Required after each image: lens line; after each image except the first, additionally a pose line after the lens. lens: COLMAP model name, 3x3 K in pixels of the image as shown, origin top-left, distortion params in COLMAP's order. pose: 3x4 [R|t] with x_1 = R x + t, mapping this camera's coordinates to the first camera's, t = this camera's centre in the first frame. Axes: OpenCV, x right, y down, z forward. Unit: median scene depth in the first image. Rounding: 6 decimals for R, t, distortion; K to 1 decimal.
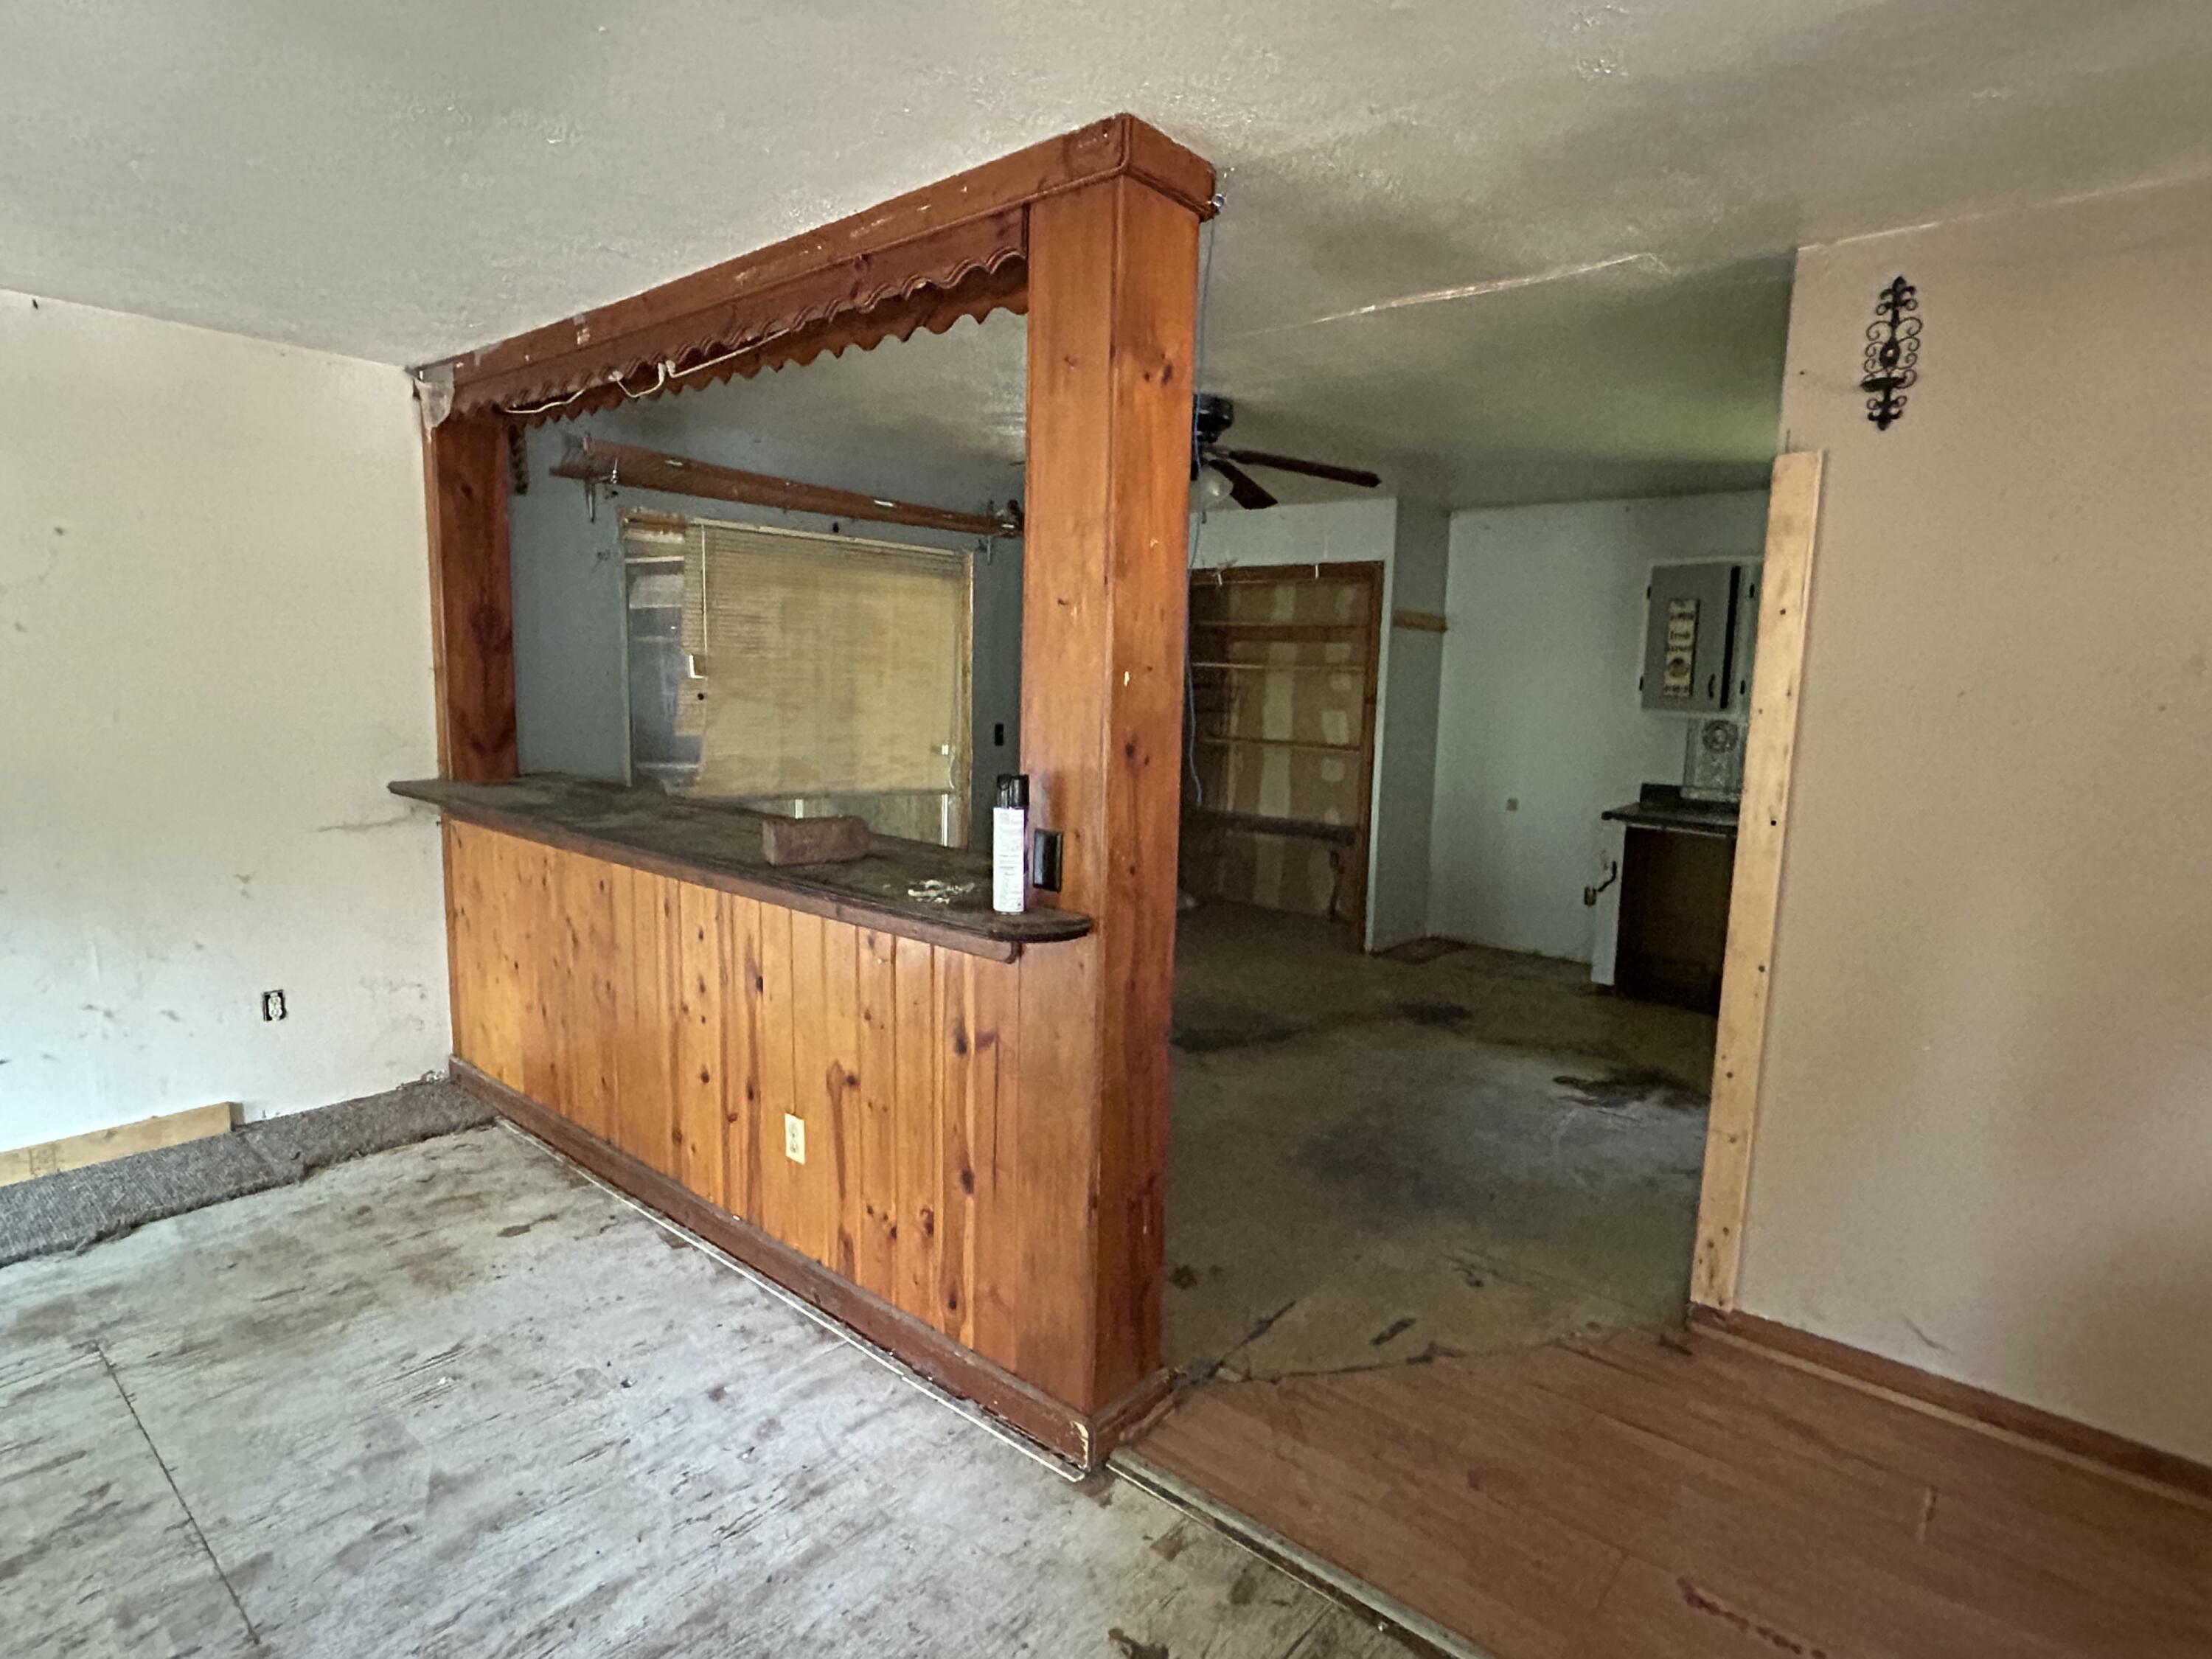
lens RADIAL K [[1166.1, 0, 1094.4], [0, 1166.1, 837.4], [0, 0, 1]] dist [0.002960, 0.000872]
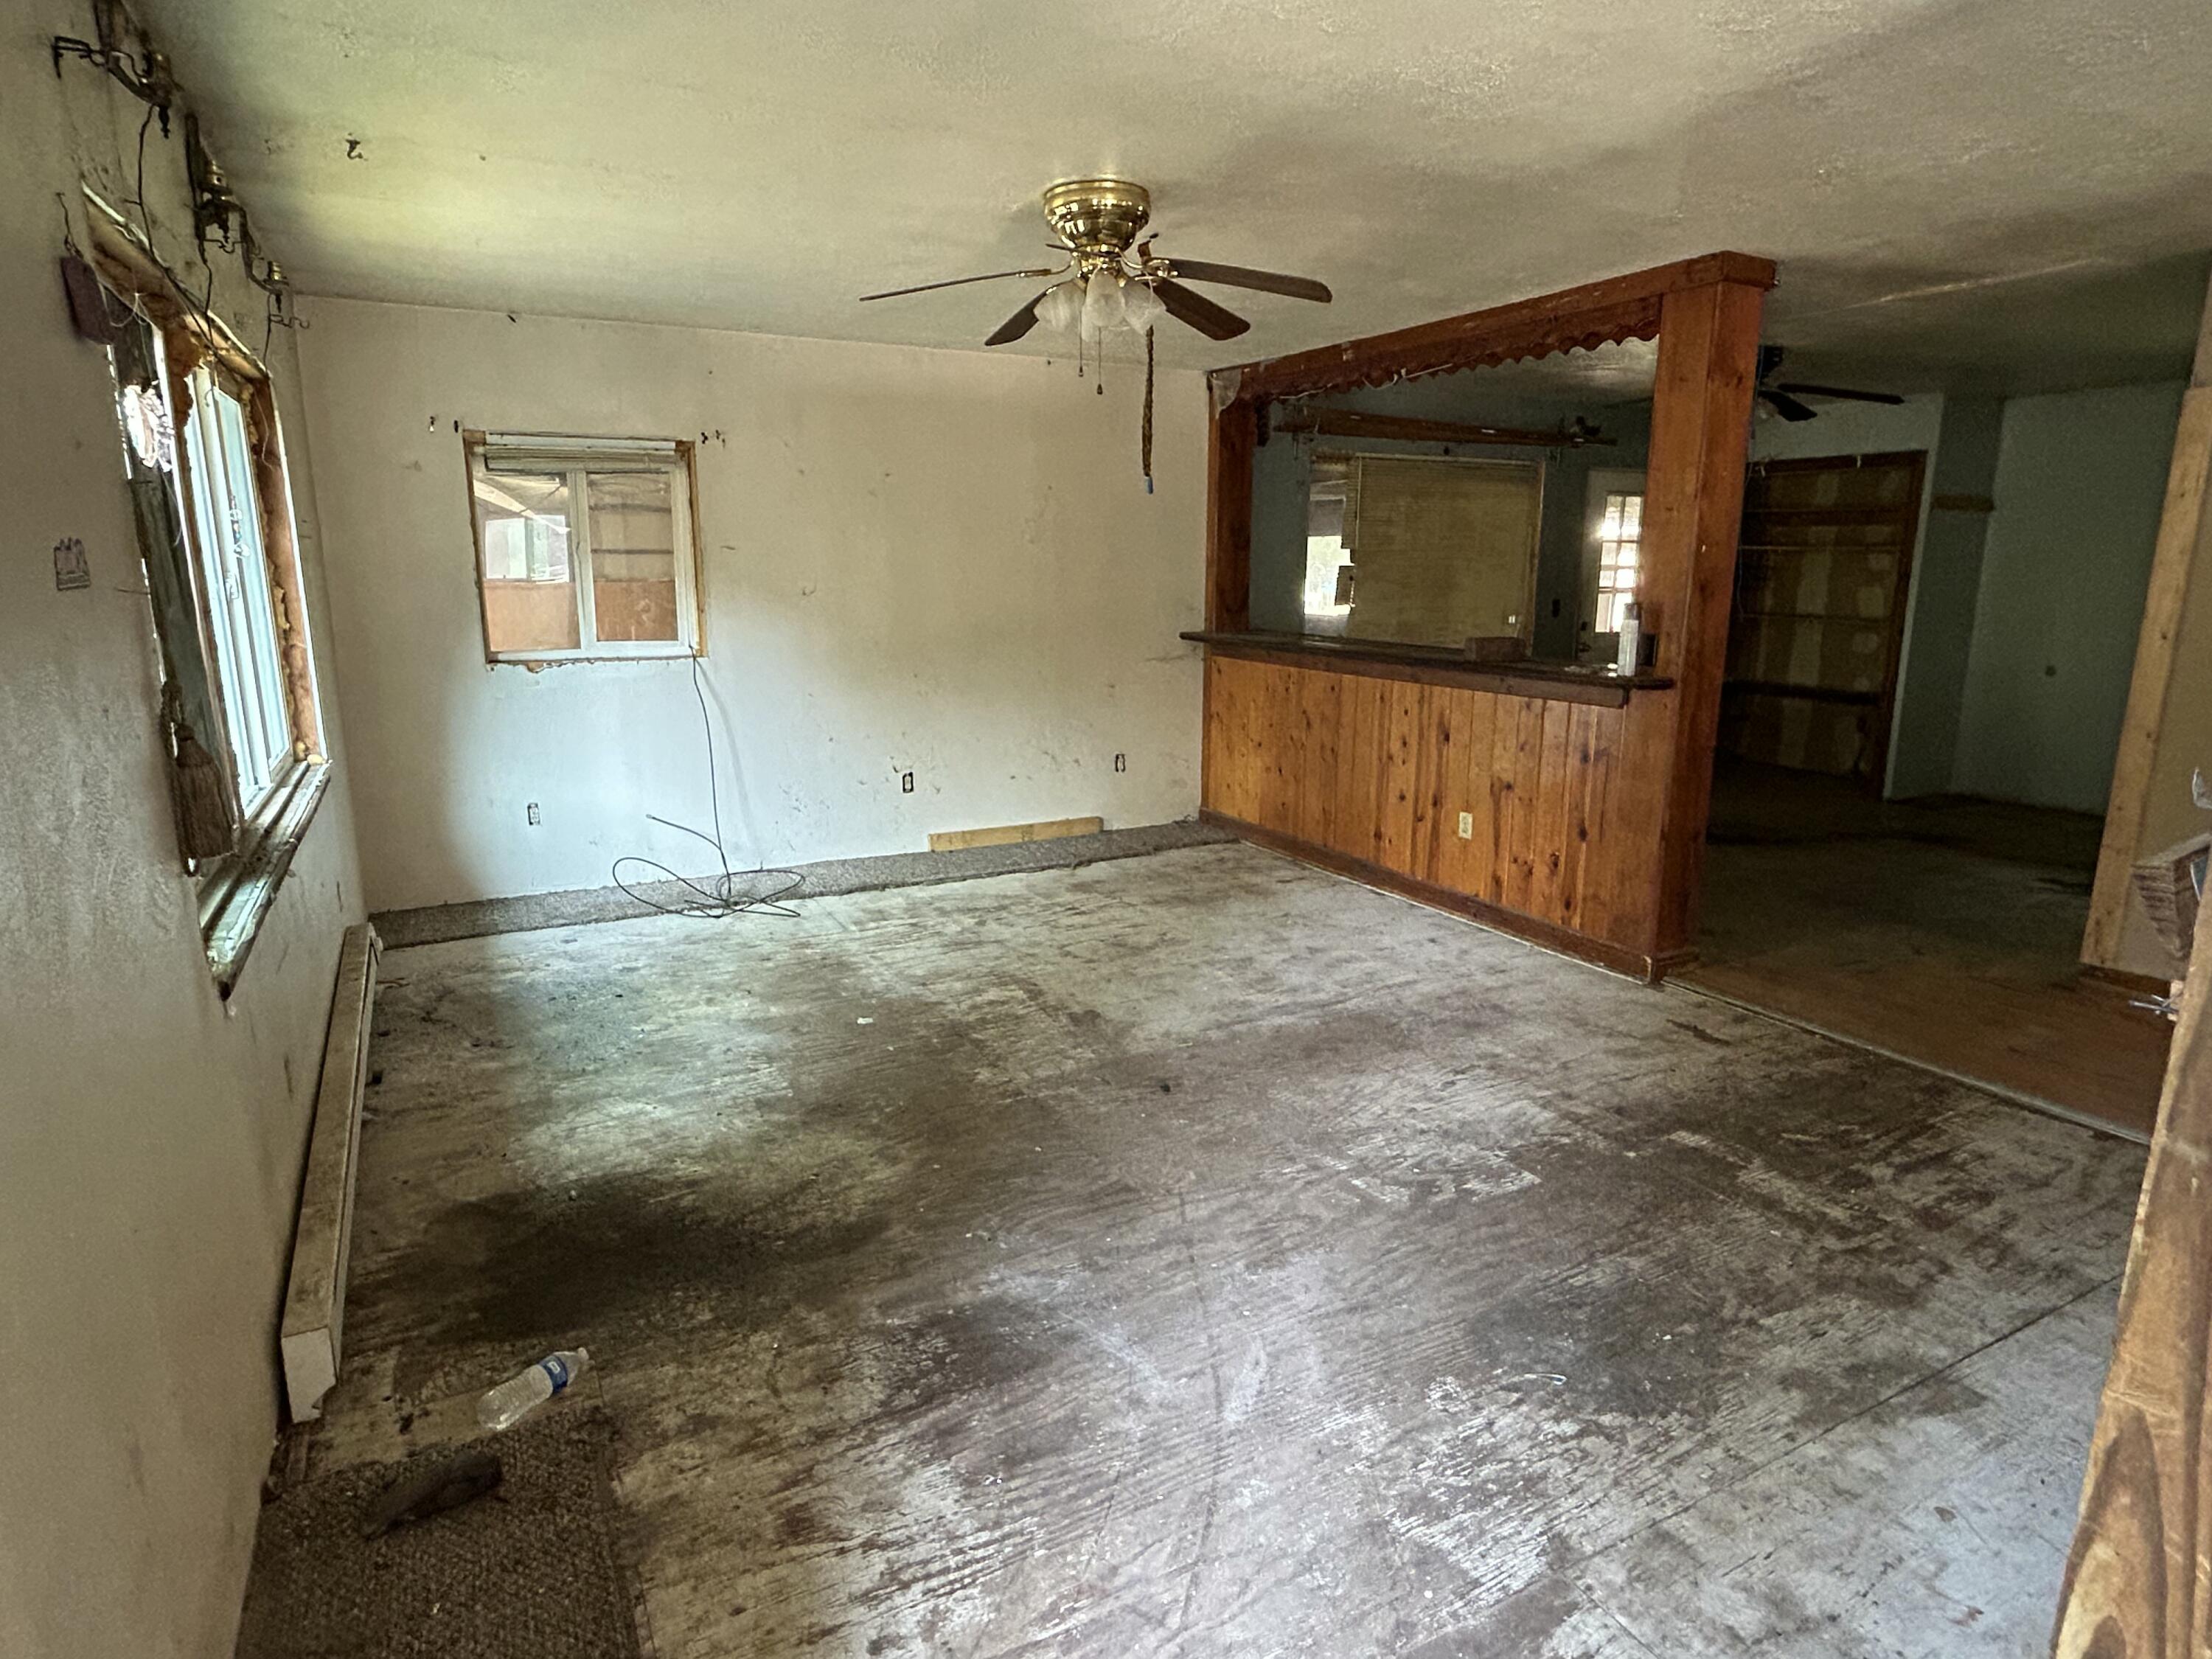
lens RADIAL K [[1219.2, 0, 1105.7], [0, 1219.2, 828.4], [0, 0, 1]] dist [0.002914, -0.005975]
pose [[0.930939, 0.056004, -0.360854, -0.081570], [-0.031634, 0.996823, 0.073095, 0.120116], [0.363801, -0.056632, 0.929754, -0.724888]]
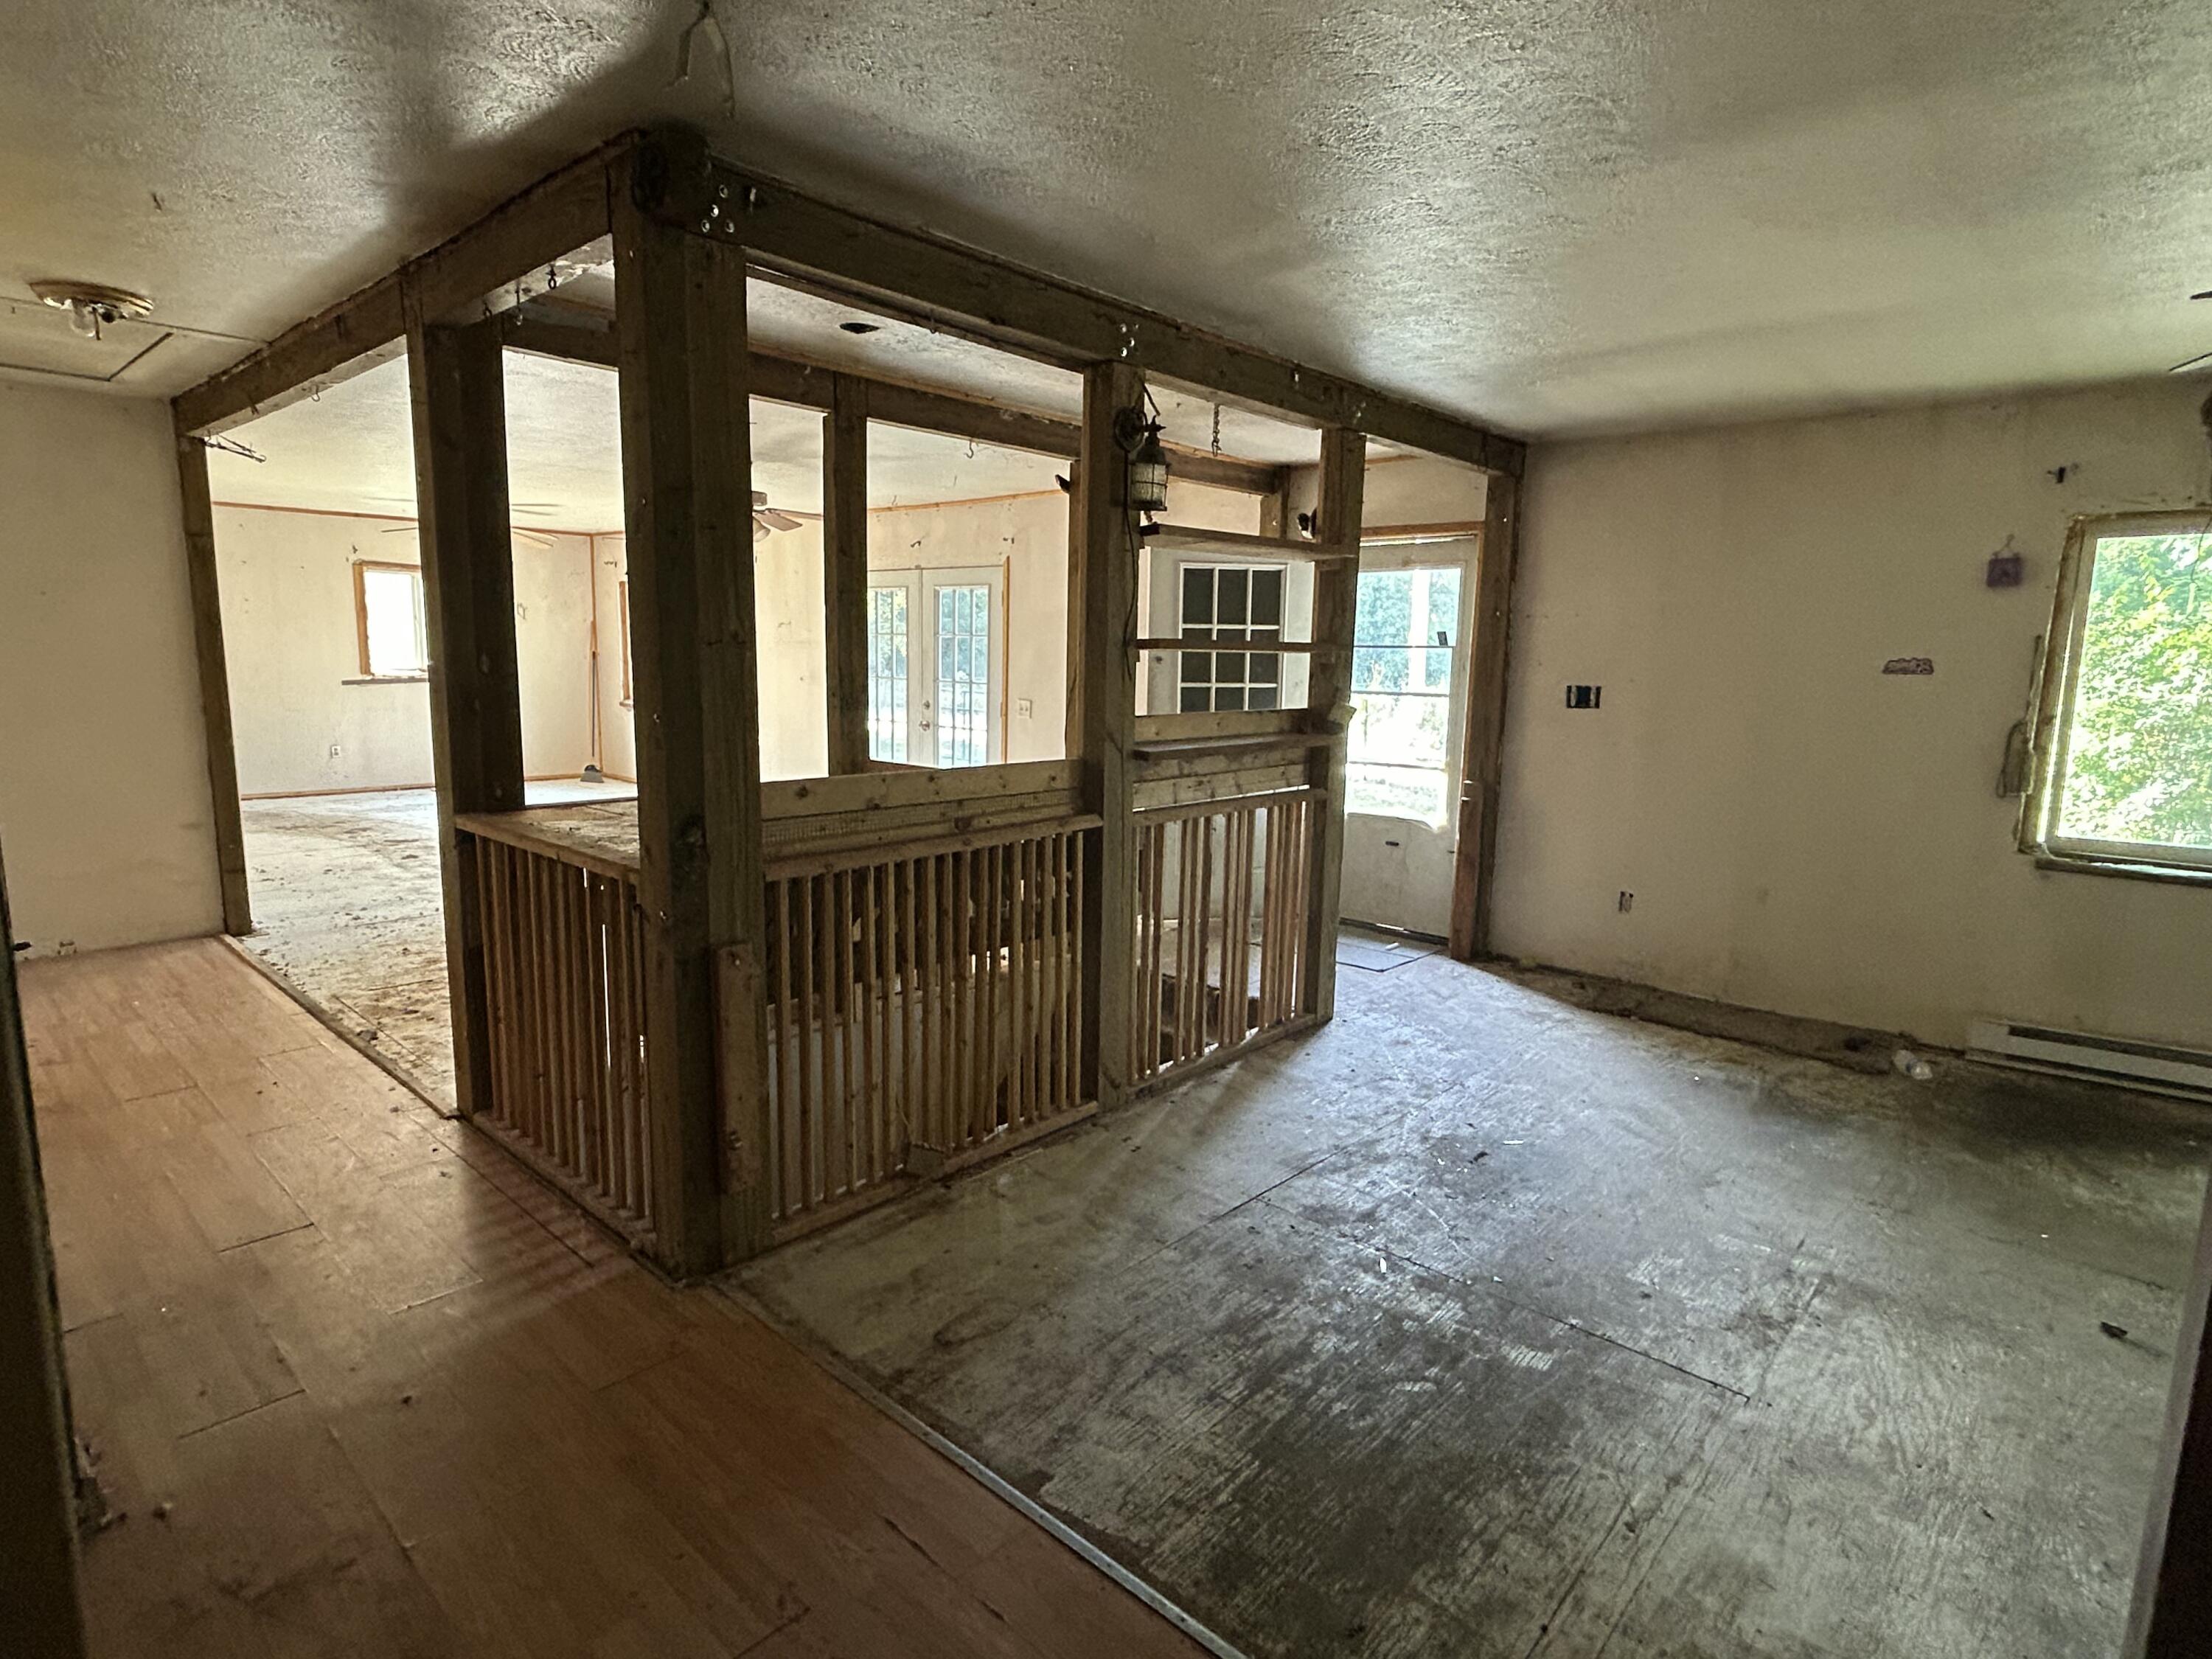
lens RADIAL K [[1166.1, 0, 1105.8], [0, 1166.1, 826.0], [0, 0, 1]] dist [0.002960, 0.000872]
pose [[-0.998442, -0.050797, 0.023107, 0.276915], [-0.041924, 0.956045, 0.290207, -0.106656], [-0.036833, 0.288787, -0.956685, 0.909951]]
